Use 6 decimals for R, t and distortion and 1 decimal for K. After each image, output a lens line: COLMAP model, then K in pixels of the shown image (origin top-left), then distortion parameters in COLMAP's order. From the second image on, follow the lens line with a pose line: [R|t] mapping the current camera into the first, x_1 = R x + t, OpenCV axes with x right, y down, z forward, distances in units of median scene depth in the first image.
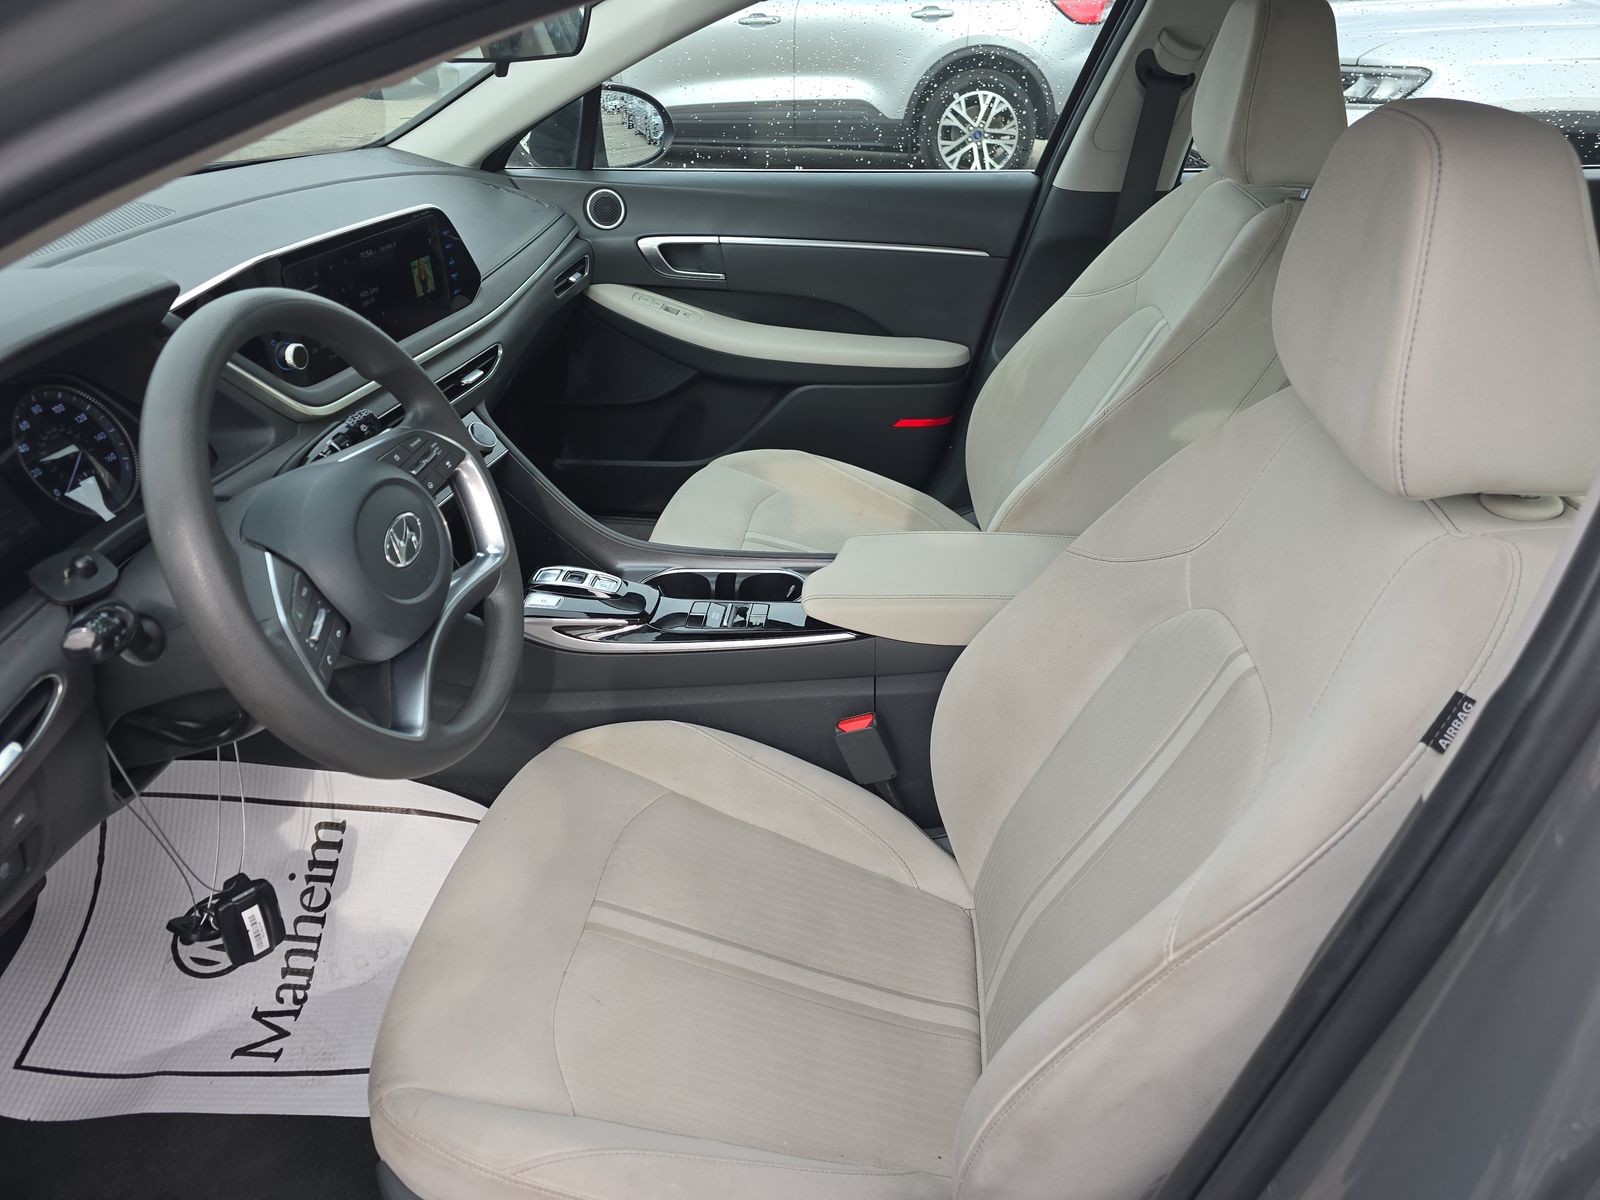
lens RADIAL K [[1059.2, 0, 800.3], [0, 1059.2, 596.4], [0, 0, 1]] dist [0.041080, -0.021929]
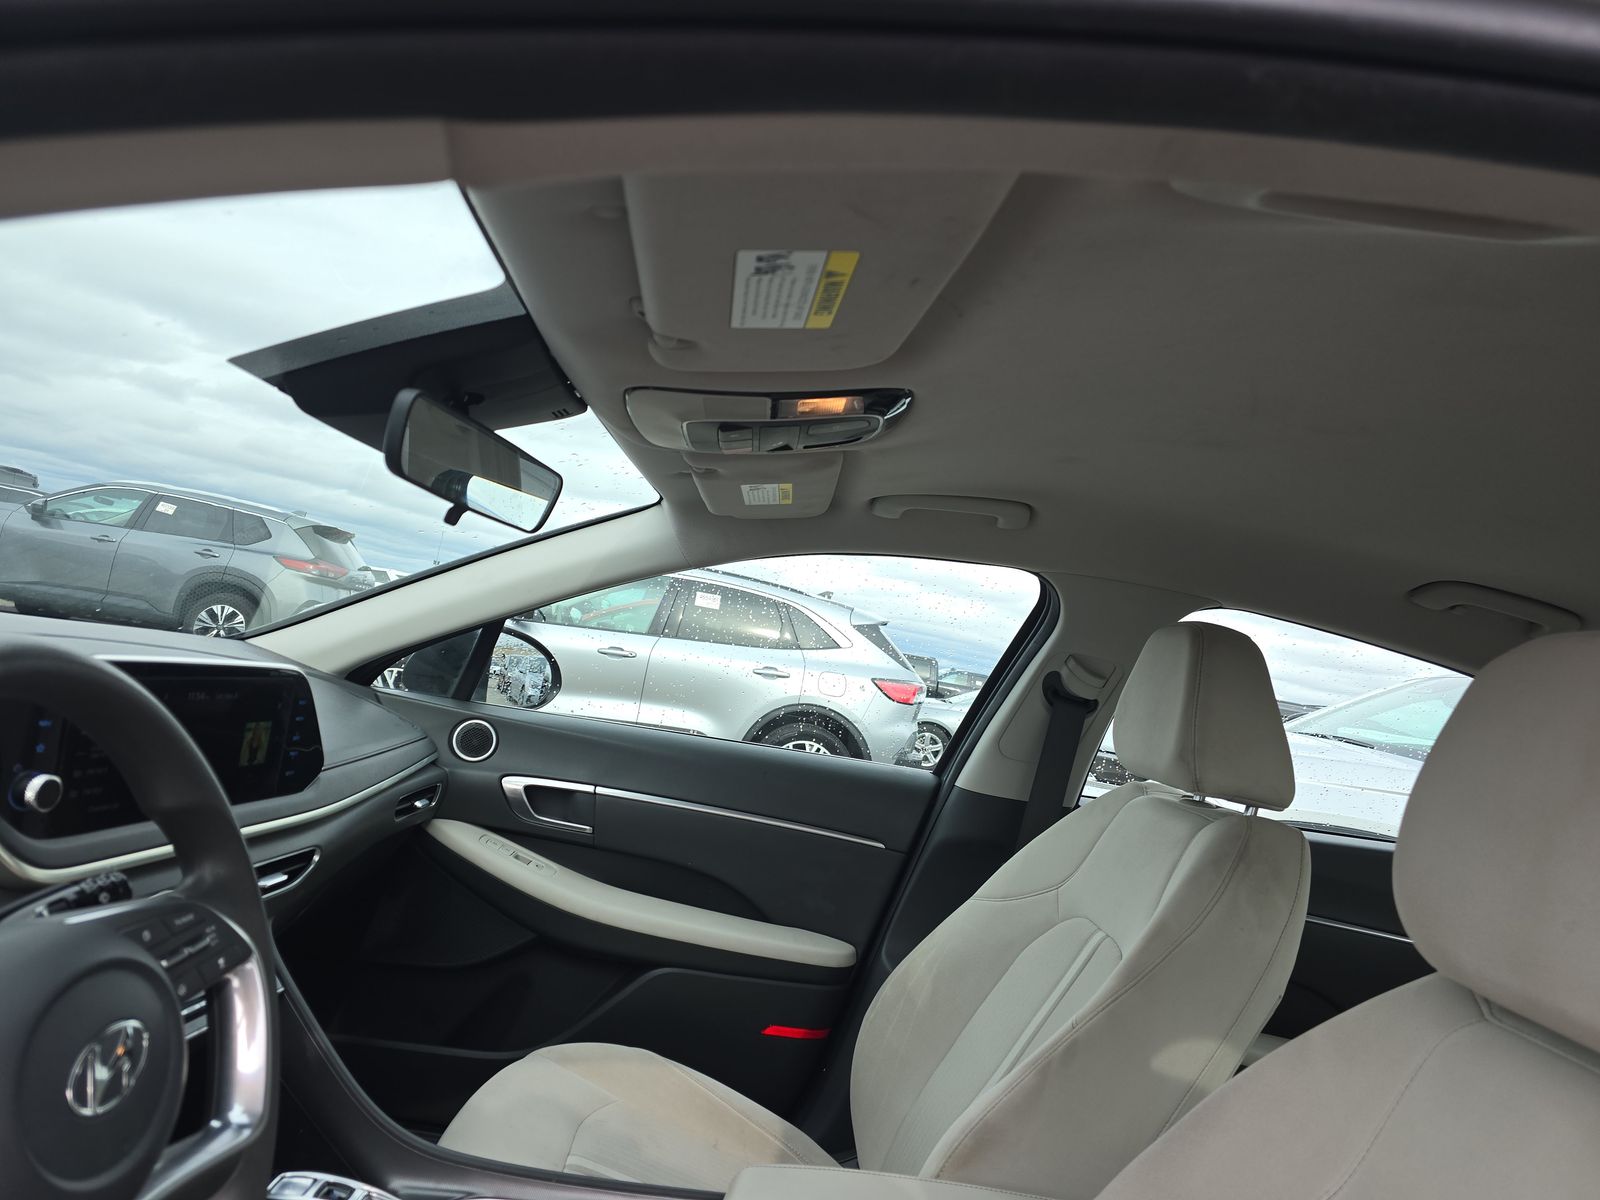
lens RADIAL K [[1059.2, 0, 800.4], [0, 1059.2, 604.9], [0, 0, 1]] dist [0.041080, -0.021929]
pose [[0.974593, 0.175575, 0.139074, -0.063709], [-0.072355, 0.834413, -0.546369, 0.014754], [-0.211973, 0.522425, 0.825917, 0.148198]]
